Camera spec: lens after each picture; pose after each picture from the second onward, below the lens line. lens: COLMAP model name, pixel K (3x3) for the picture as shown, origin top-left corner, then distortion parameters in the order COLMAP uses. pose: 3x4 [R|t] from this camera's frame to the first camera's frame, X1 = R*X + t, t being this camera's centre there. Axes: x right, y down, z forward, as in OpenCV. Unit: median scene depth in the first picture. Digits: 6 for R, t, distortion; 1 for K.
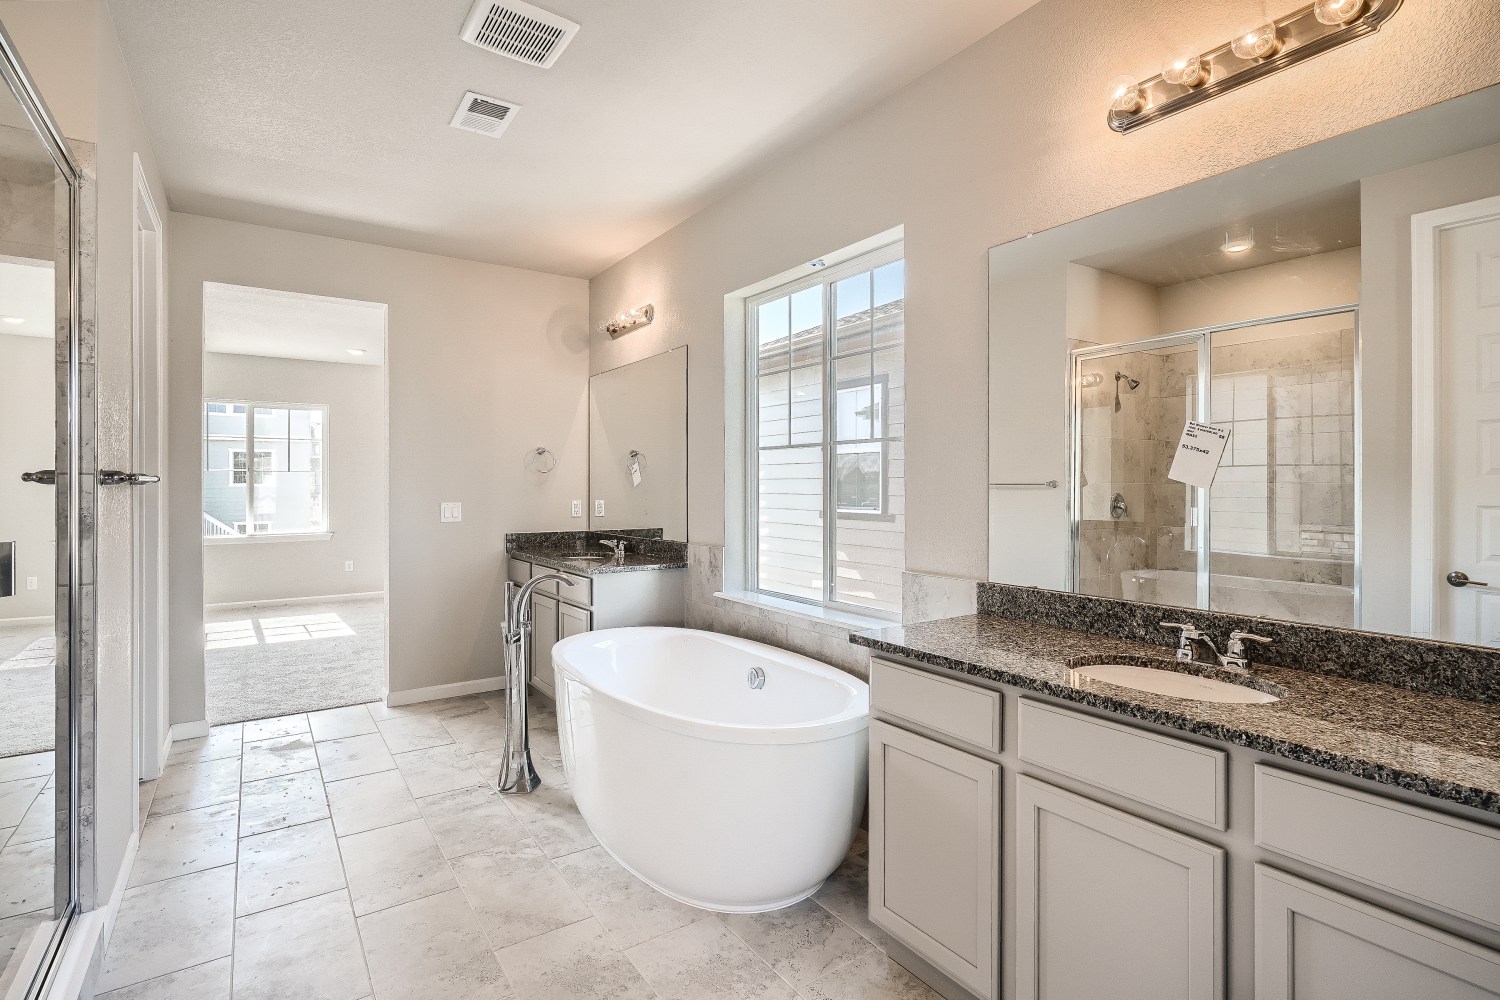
lens RADIAL K [[719.3, 0, 743.6], [0, 719.3, 490.9], [0, 0, 1]] dist [0.000238, 0.000465]
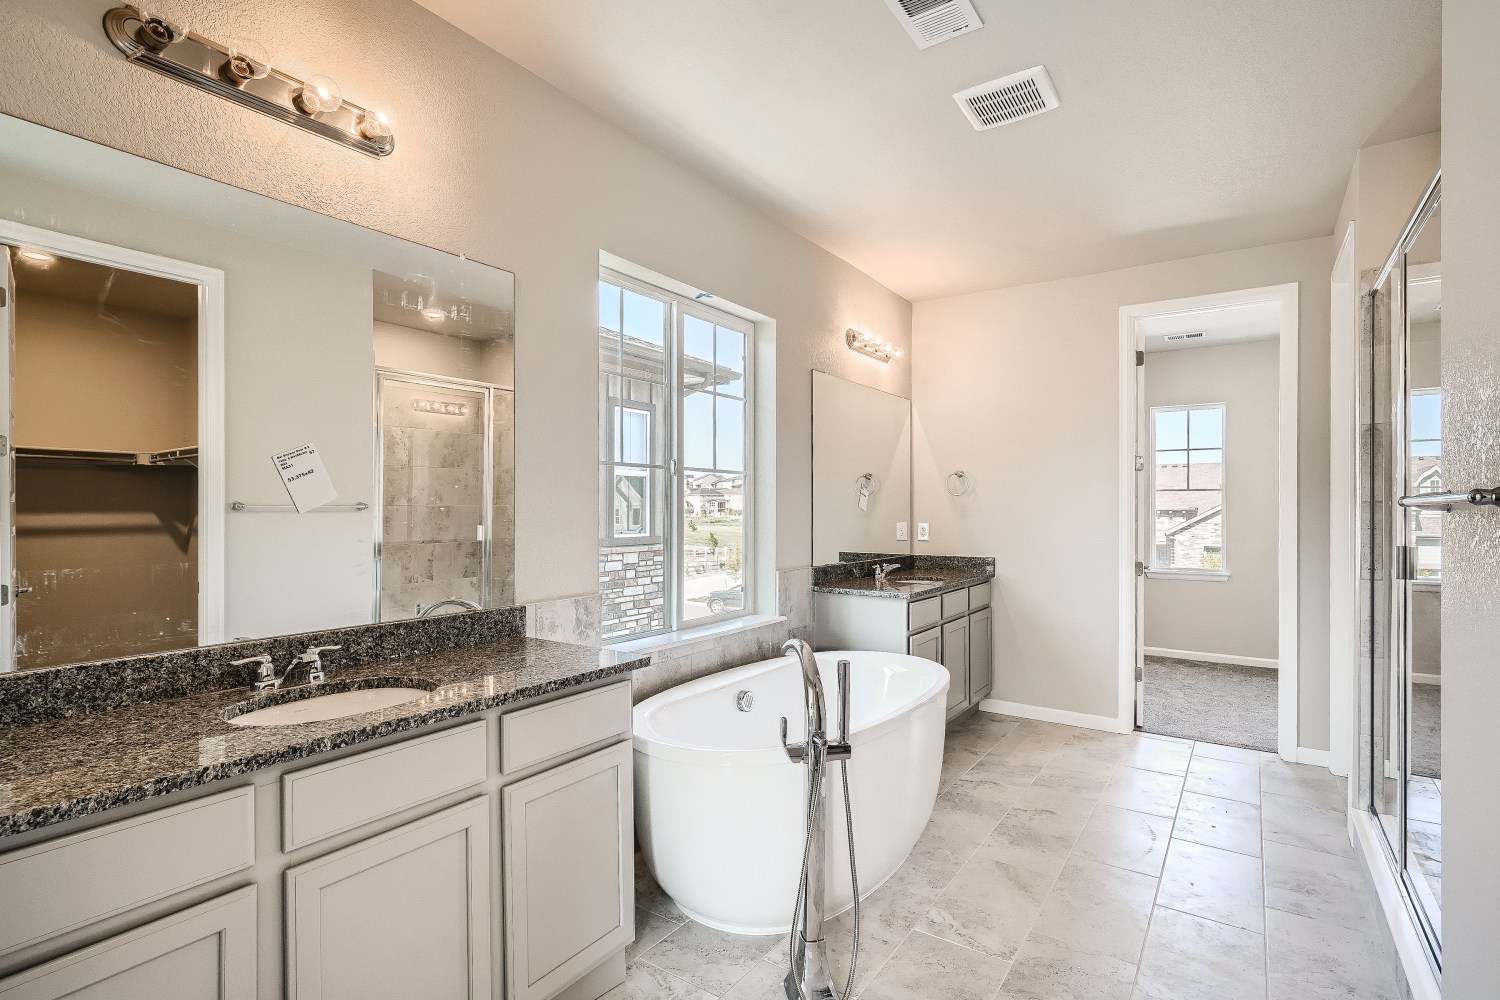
lens RADIAL K [[719.3, 0, 758.9], [0, 719.3, 509.7], [0, 0, 1]] dist [0.000238, 0.000465]
pose [[-0.374910, 0.002108, 0.927059, -0.805278], [0.004158, 0.999991, -0.000592, -0.005448], [-0.927052, 0.003633, -0.374916, 1.187654]]
